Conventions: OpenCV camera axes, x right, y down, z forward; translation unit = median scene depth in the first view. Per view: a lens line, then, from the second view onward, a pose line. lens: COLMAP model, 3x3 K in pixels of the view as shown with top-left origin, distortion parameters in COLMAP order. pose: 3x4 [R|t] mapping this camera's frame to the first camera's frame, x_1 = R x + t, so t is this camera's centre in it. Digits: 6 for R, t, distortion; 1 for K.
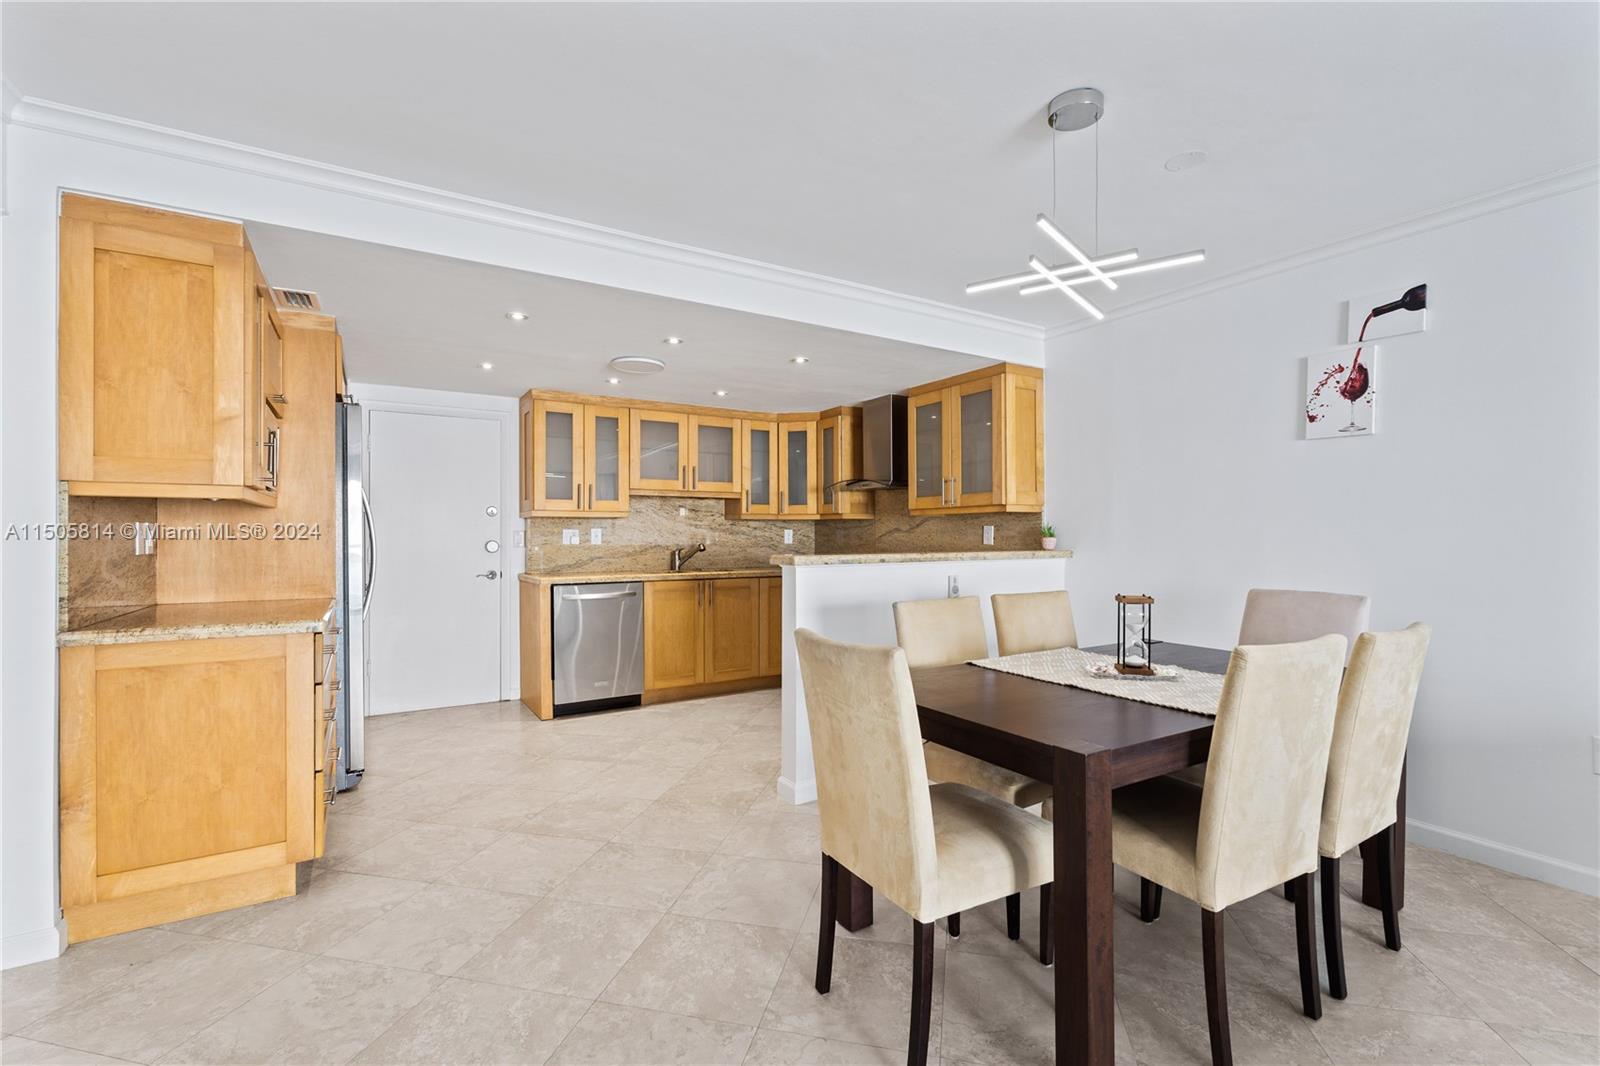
lens RADIAL K [[705.5, 0, 805.0], [0, 705.5, 531.8], [0, 0, 1]] dist [0.000639, 0.000126]
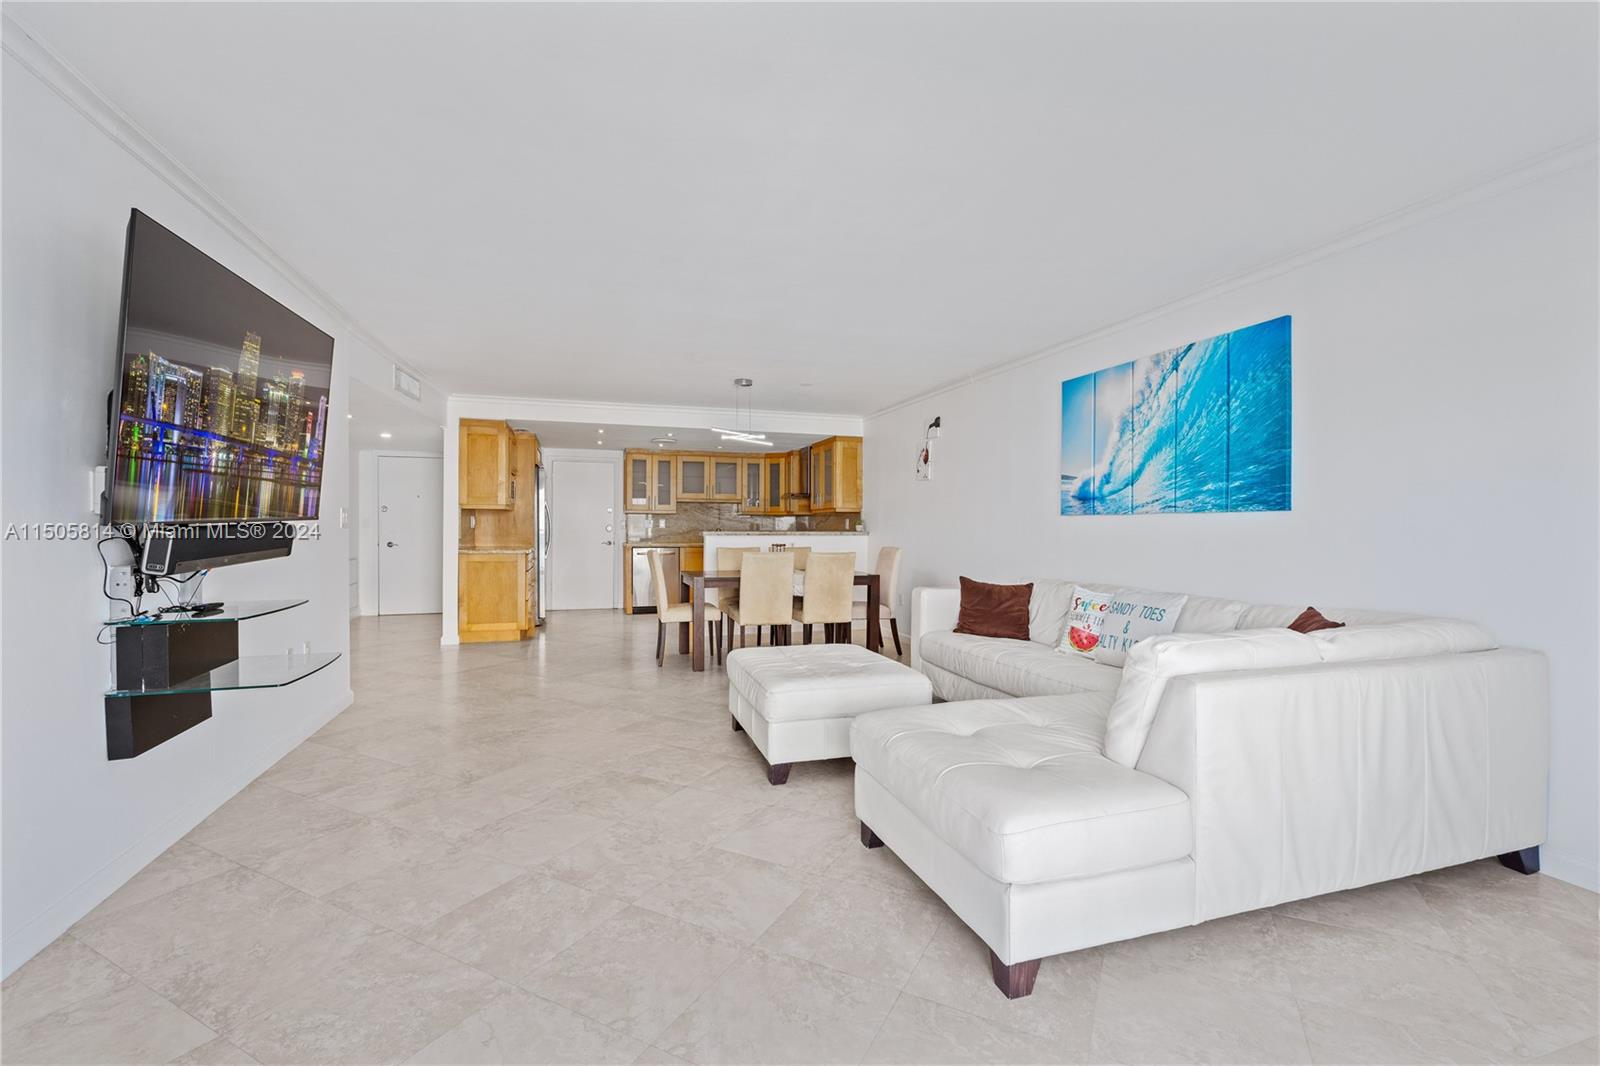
lens RADIAL K [[705.5, 0, 805.0], [0, 705.5, 531.8], [0, 0, 1]] dist [0.000639, 0.000126]
pose [[0.970091, 0.008565, -0.242591, 0.557401], [-0.006029, 0.999919, 0.011197, 0.004946], [0.242667, -0.009399, 0.970064, -0.763180]]
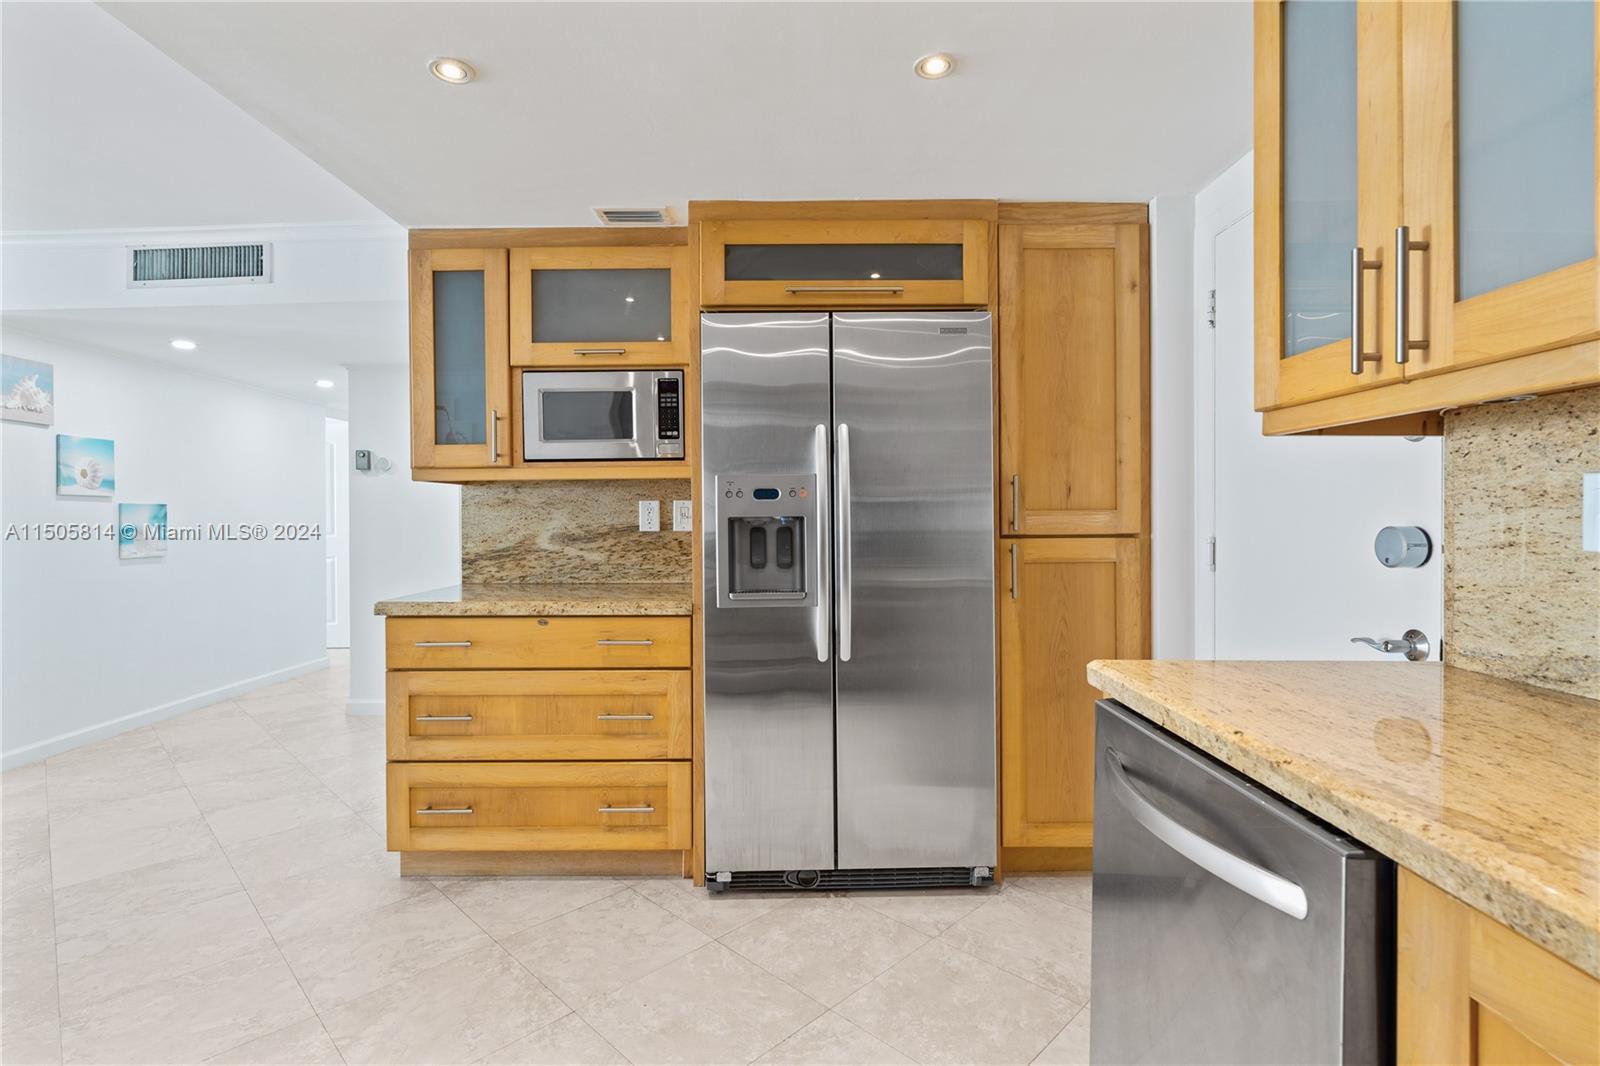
lens RADIAL K [[771.3, 0, 800.7], [0, 771.3, 523.7], [0, 0, 1]] dist [0.000815, 0.000253]
pose [[-0.525922, 0.013746, -0.850422, -0.049179], [0.009103, 0.999903, 0.010533, 0.006353], [0.850484, -0.002202, -0.525996, 0.970851]]
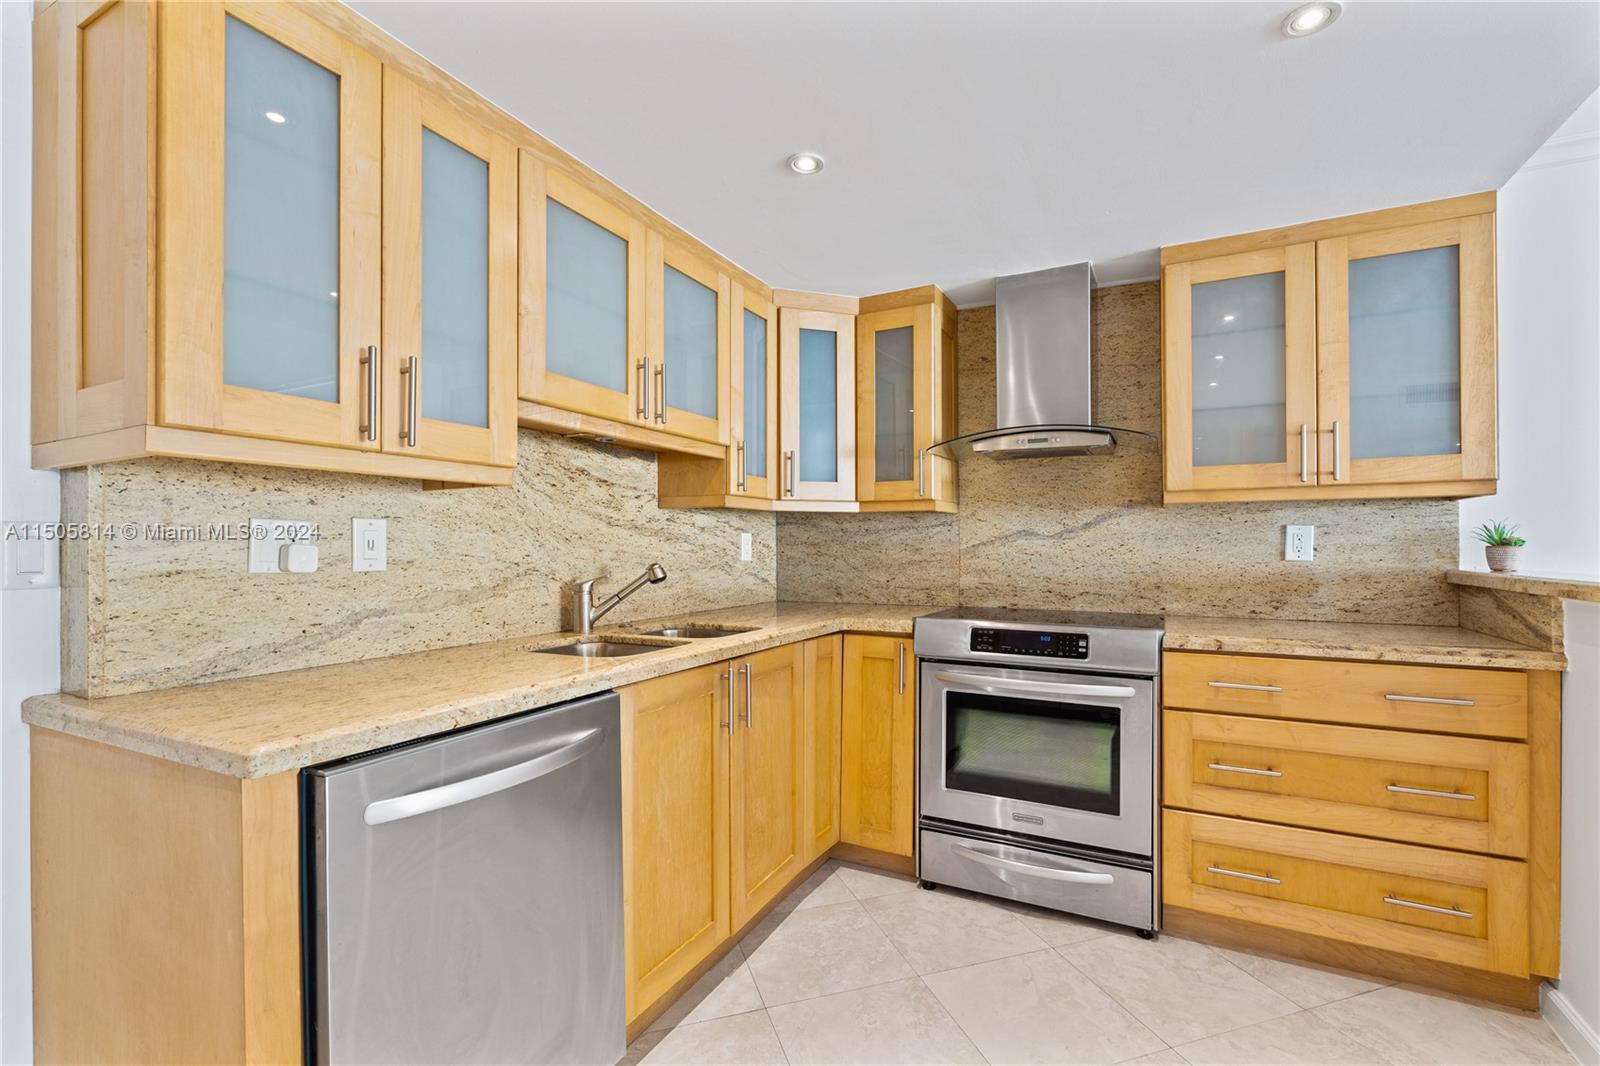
lens RADIAL K [[706.6, 0, 801.0], [0, 706.6, 542.2], [0, 0, 1]] dist [-0.000665, -0.000068]
pose [[0.857556, 0.003968, 0.514376, -0.314631], [-0.002903, 0.999992, -0.002875, 0.006229], [-0.514383, 0.000972, 0.857560, 0.681221]]
